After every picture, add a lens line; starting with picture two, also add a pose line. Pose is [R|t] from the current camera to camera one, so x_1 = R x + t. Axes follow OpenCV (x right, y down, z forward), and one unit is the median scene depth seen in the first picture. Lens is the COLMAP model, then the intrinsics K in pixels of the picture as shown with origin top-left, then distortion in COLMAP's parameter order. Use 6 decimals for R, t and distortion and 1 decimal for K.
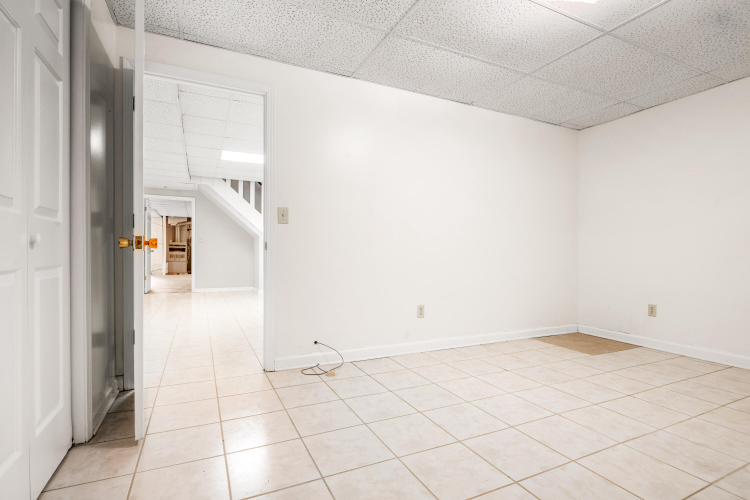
lens RADIAL K [[363.4, 0, 371.2], [0, 363.4, 248.9], [0, 0, 1]] dist [-0.002083, 0.001292]
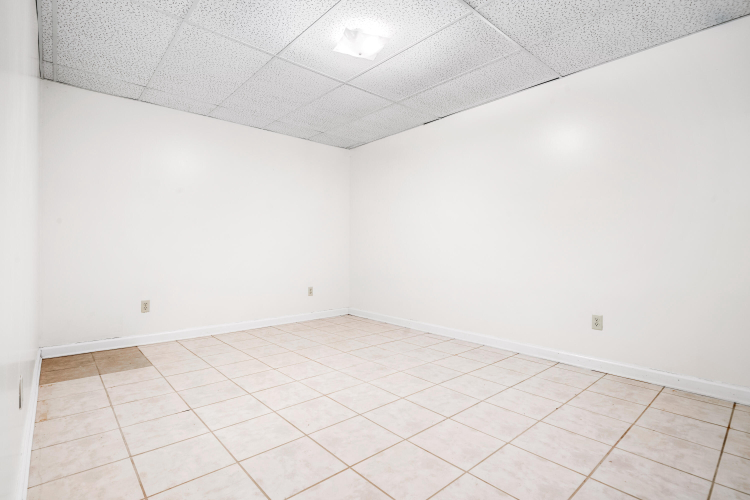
lens RADIAL K [[363.4, 0, 371.2], [0, 363.4, 248.9], [0, 0, 1]] dist [-0.002083, 0.001292]
pose [[-0.273523, -0.007090, 0.961839, -0.540818], [-0.013799, 0.999899, 0.003446, 0.003068], [-0.961766, -0.012330, -0.273593, 1.077578]]
